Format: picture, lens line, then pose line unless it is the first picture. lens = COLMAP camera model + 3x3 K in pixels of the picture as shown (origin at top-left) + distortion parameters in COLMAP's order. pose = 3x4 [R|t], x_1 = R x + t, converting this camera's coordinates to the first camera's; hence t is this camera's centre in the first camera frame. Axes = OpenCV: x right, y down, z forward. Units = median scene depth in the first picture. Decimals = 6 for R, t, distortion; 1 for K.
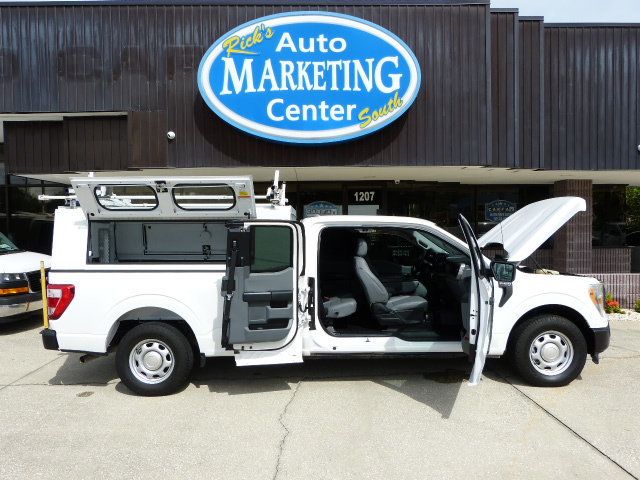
lens RADIAL K [[479.6, 0, 319.0], [0, 479.6, 243.7], [0, 0, 1]] dist [-0.034560, 0.025697]
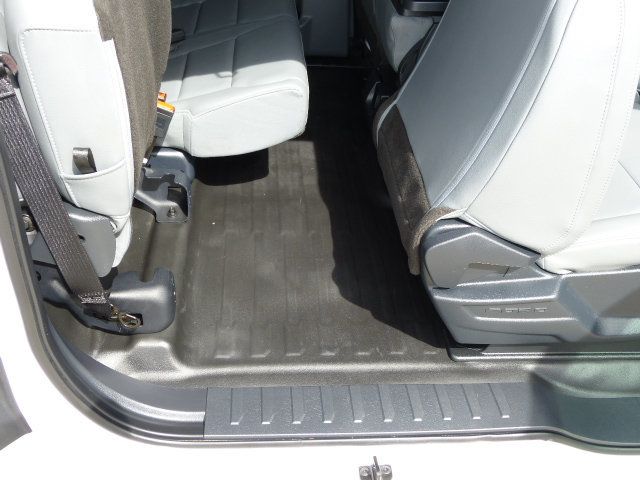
lens RADIAL K [[654.4, 0, 320.0], [0, 654.4, 240.0], [0, 0, 1]] dist [-0.015509, -0.002826]
pose [[0.995703, 0.012762, 0.091720, 0.061918], [-0.062294, 0.825170, 0.561439, 0.017478], [-0.068520, -0.564740, 0.822419, 0.865660]]
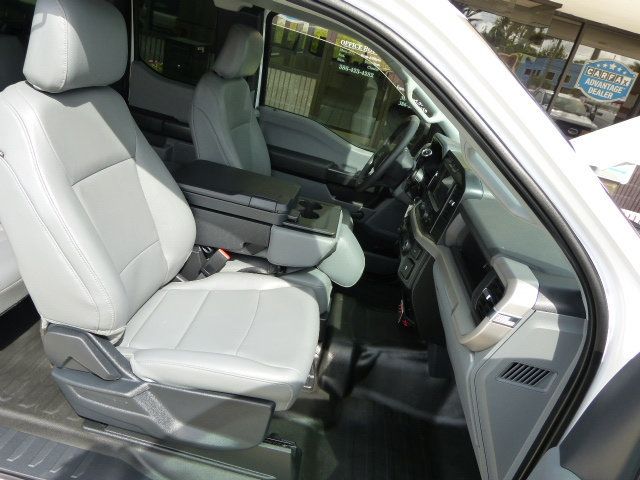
lens RADIAL K [[479.6, 0, 319.0], [0, 479.6, 243.7], [0, 0, 1]] dist [-0.034560, 0.025697]
pose [[0.963557, 0.267502, 0.000757, 0.227783], [-0.250626, 0.901772, 0.352127, -0.013545], [0.093512, -0.339484, 0.935952, 0.853199]]
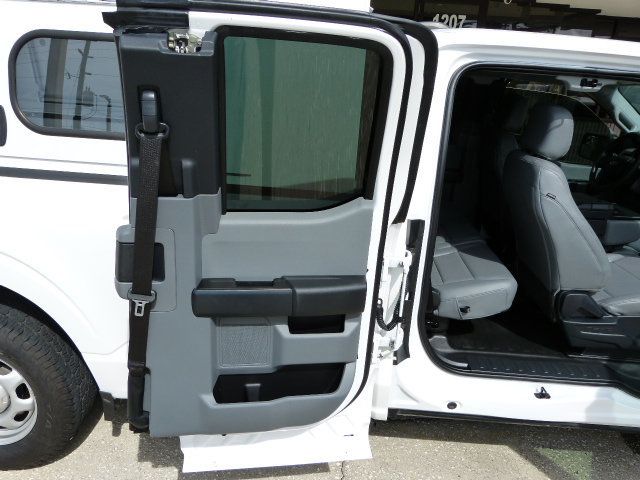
lens RADIAL K [[479.6, 0, 319.0], [0, 479.6, 243.7], [0, 0, 1]] dist [-0.034560, 0.025697]
pose [[0.996517, 0.078123, -0.029148, -0.071507], [-0.065574, 0.950158, 0.304796, -0.010313], [0.051507, -0.301823, 0.951971, 0.672612]]
